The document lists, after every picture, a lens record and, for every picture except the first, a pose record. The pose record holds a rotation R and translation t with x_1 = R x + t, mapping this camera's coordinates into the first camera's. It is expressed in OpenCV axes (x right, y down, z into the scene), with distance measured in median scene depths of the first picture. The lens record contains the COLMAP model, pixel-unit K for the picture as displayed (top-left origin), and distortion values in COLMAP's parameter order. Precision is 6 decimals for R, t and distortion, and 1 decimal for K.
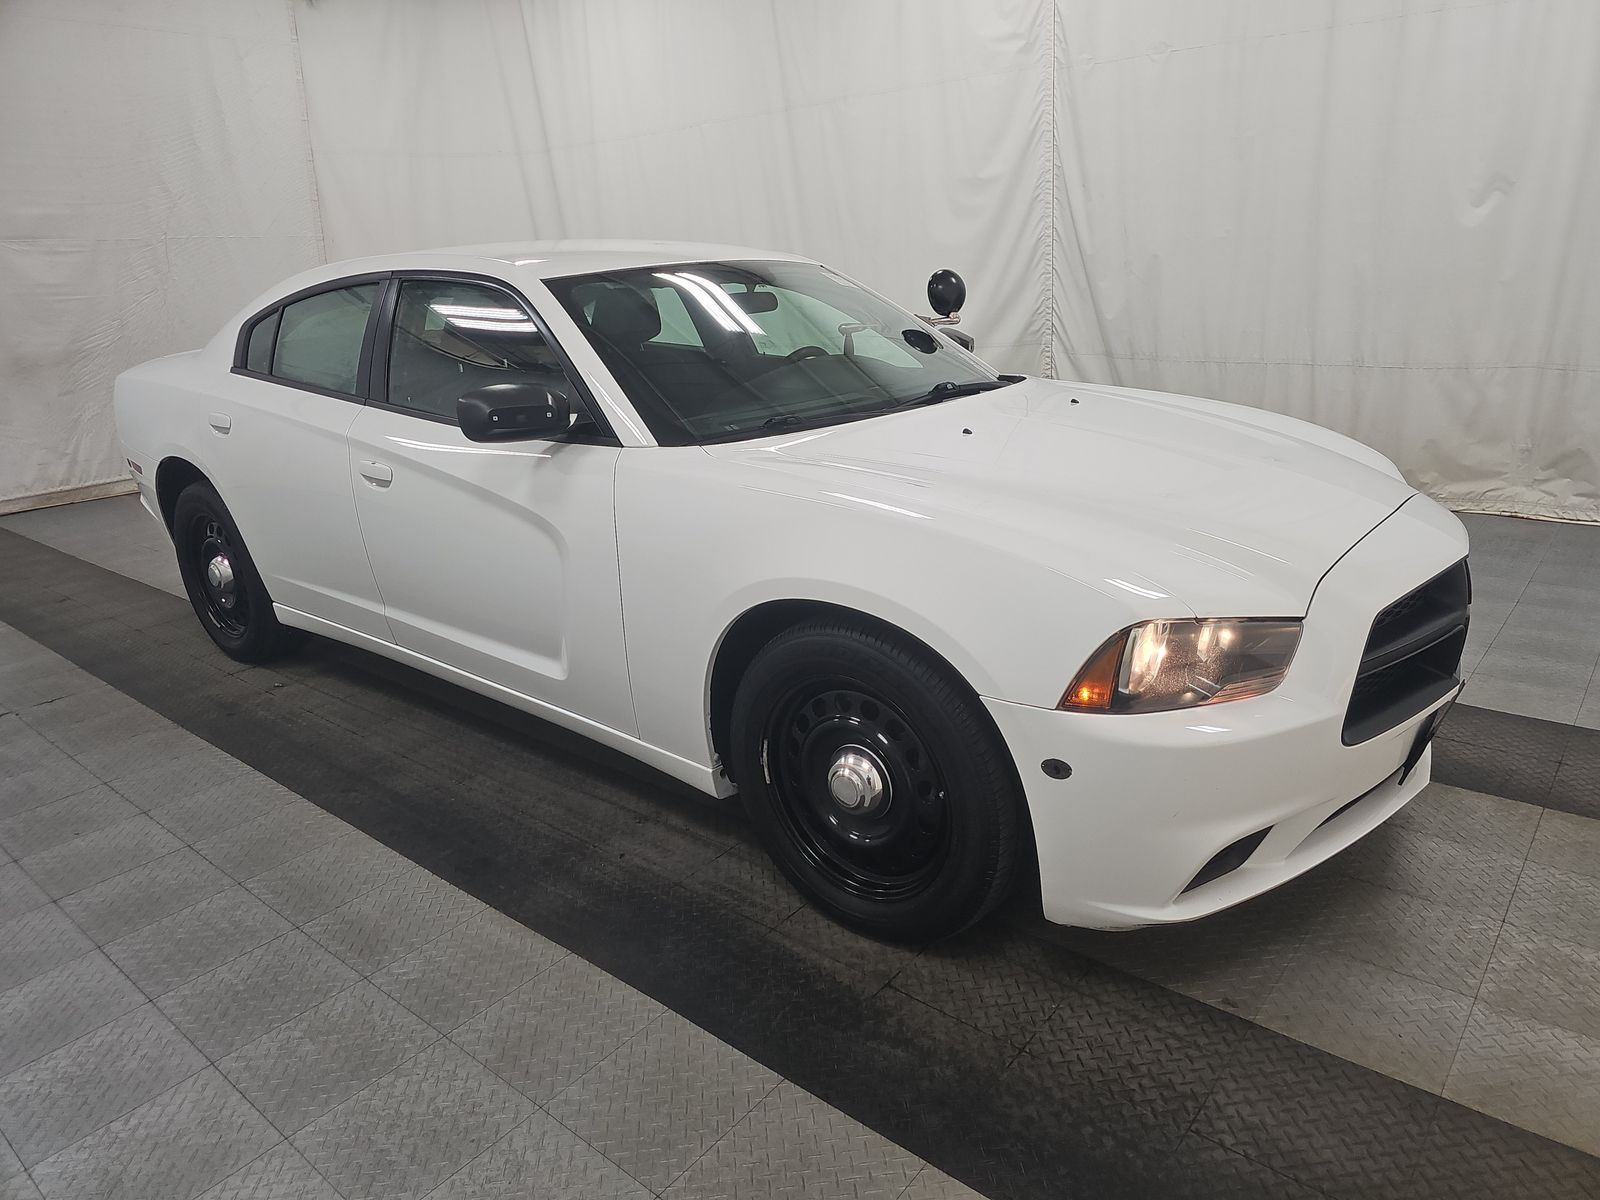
lens RADIAL K [[1063.8, 0, 808.7], [0, 1063.8, 600.2], [0, 0, 1]] dist [0.017650, -0.023565]
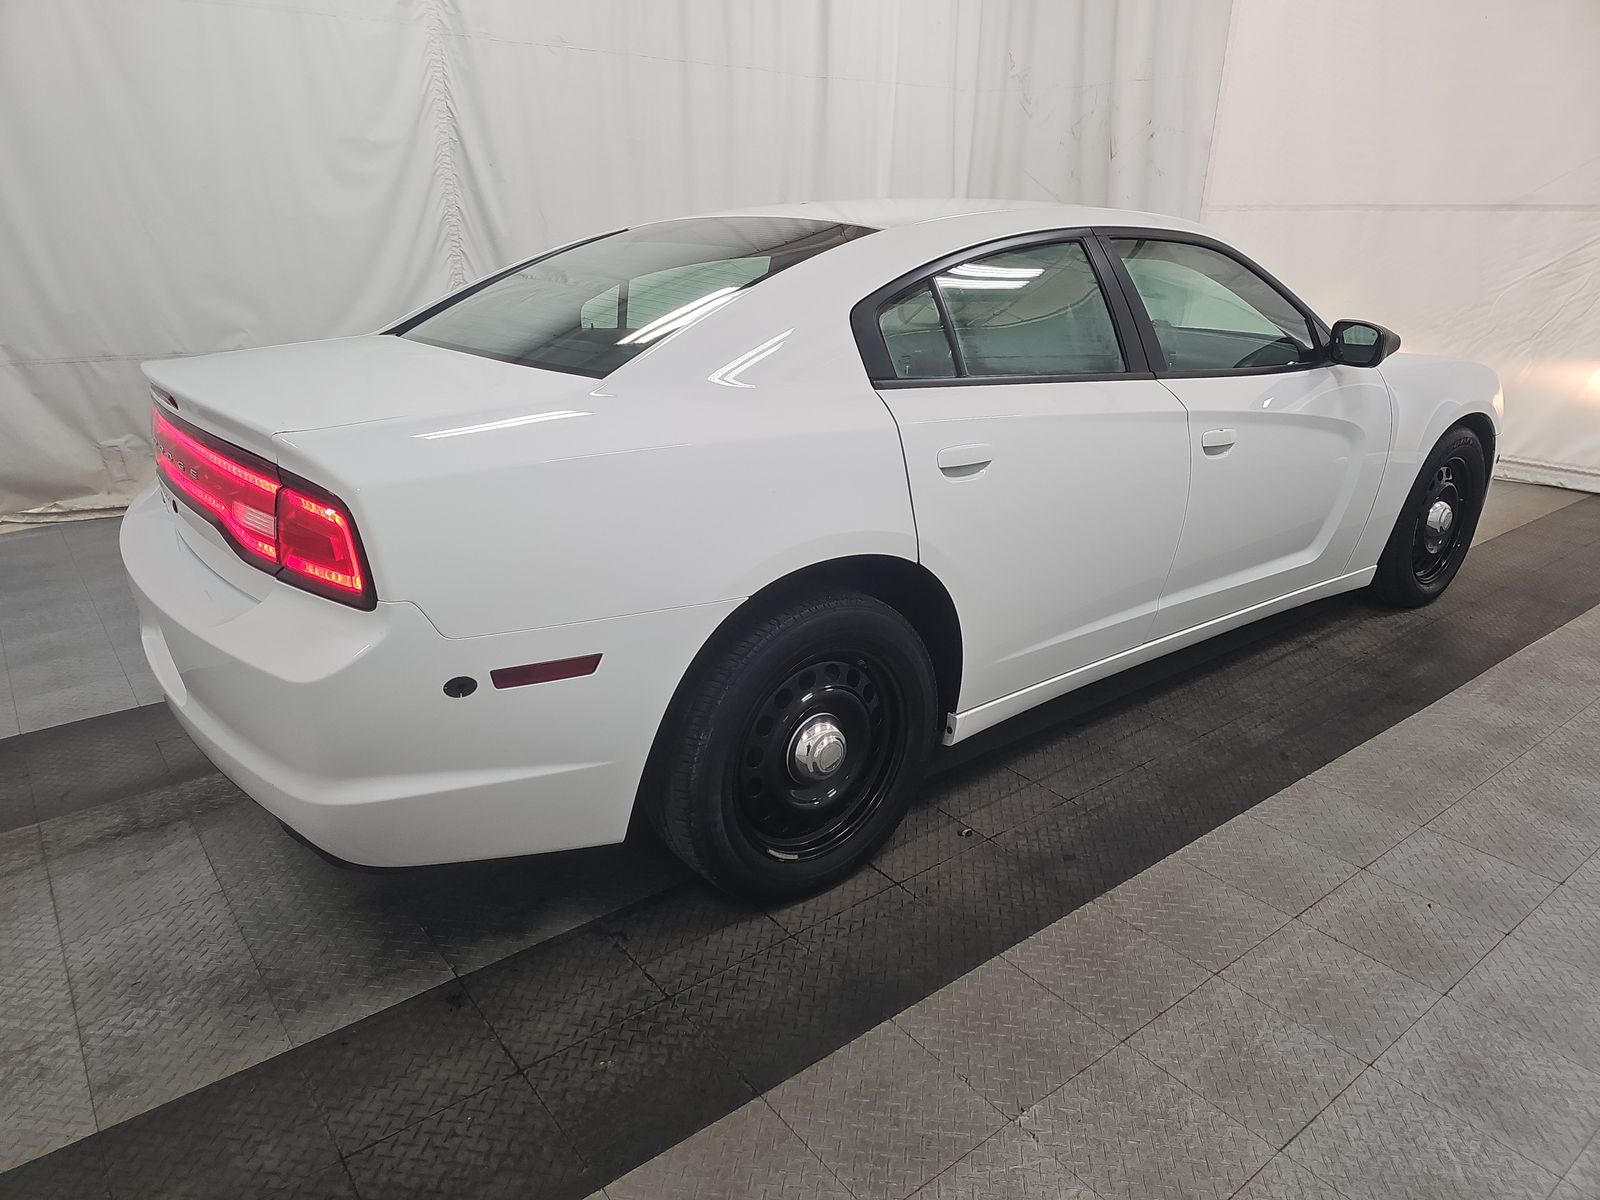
lens RADIAL K [[1063.8, 0, 797.9], [0, 1063.8, 608.9], [0, 0, 1]] dist [0.017650, -0.023565]
pose [[0.216087, -0.288246, 0.932856, -0.759255], [0.286695, 0.932044, 0.221585, -0.159421], [-0.933334, 0.219564, 0.284041, 0.597052]]
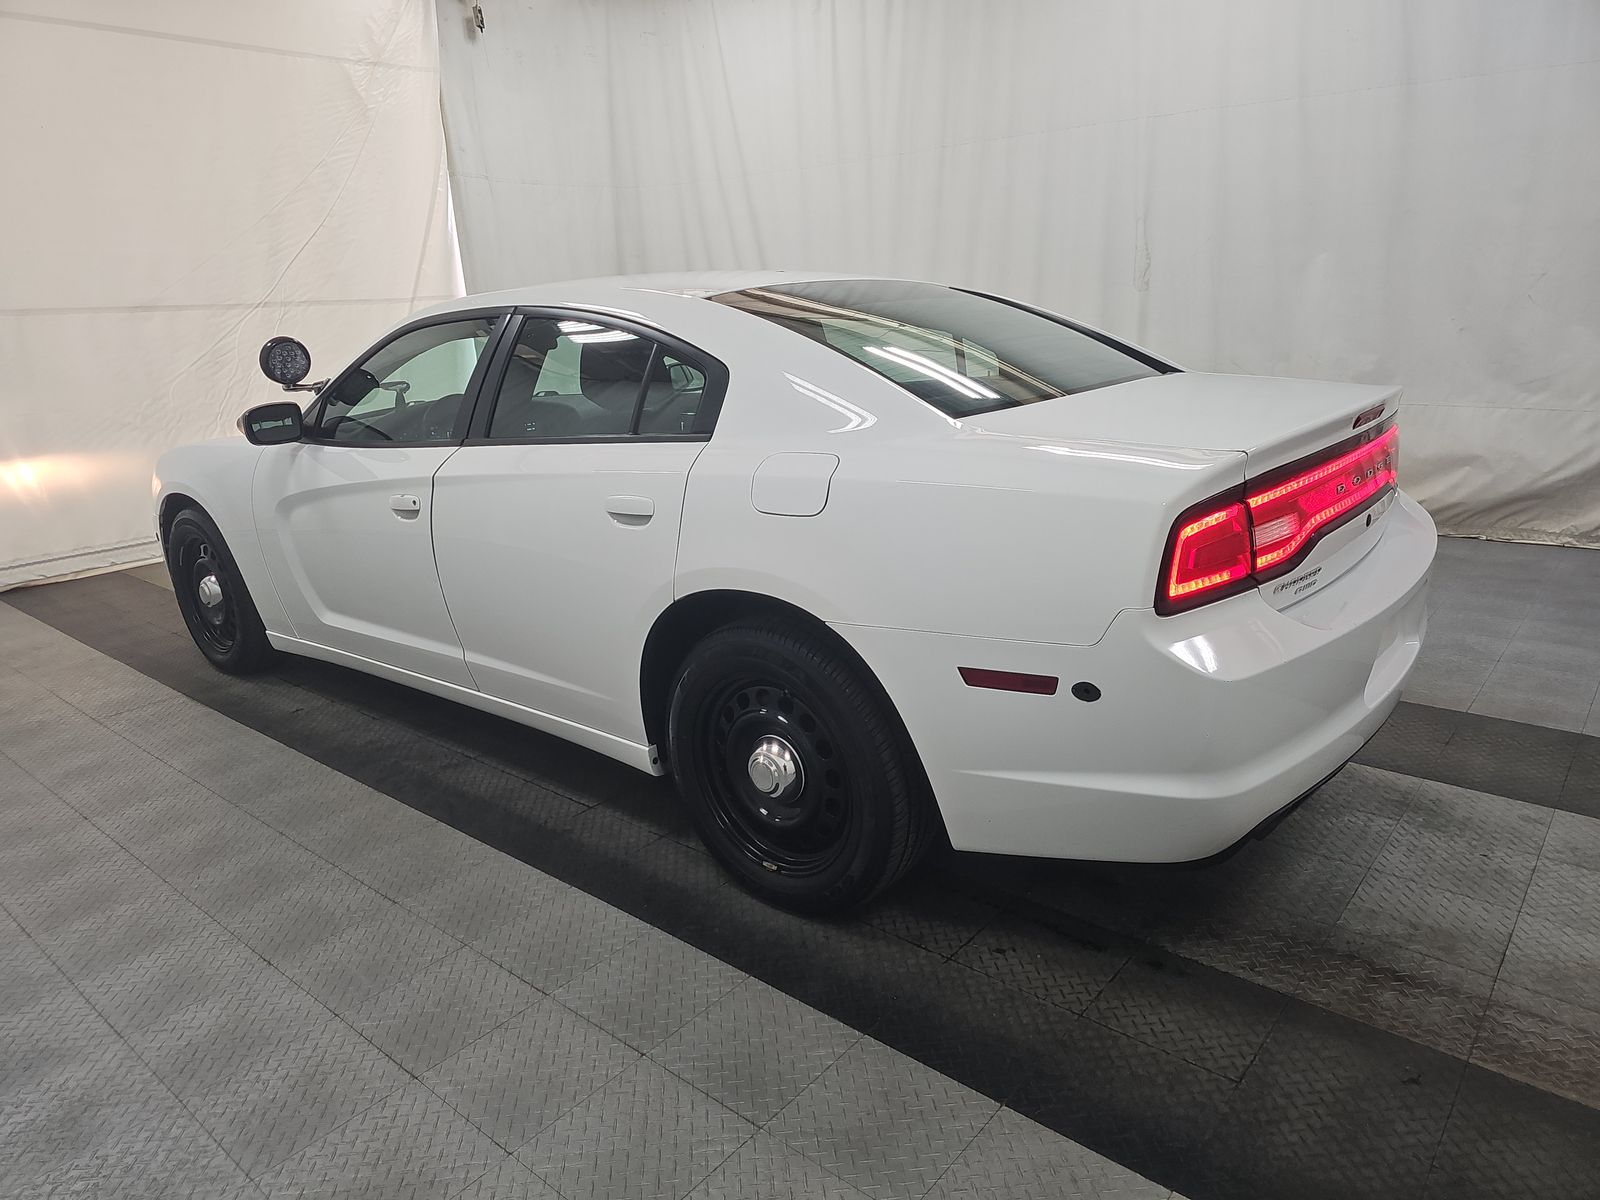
lens RADIAL K [[1063.8, 0, 795.4], [0, 1063.8, 594.9], [0, 0, 1]] dist [0.017650, -0.023565]
pose [[-0.996258, 0.079978, 0.032772, -0.390726], [0.084895, 0.834279, 0.544767, -0.322172], [0.016228, 0.545510, -0.837947, 1.061196]]
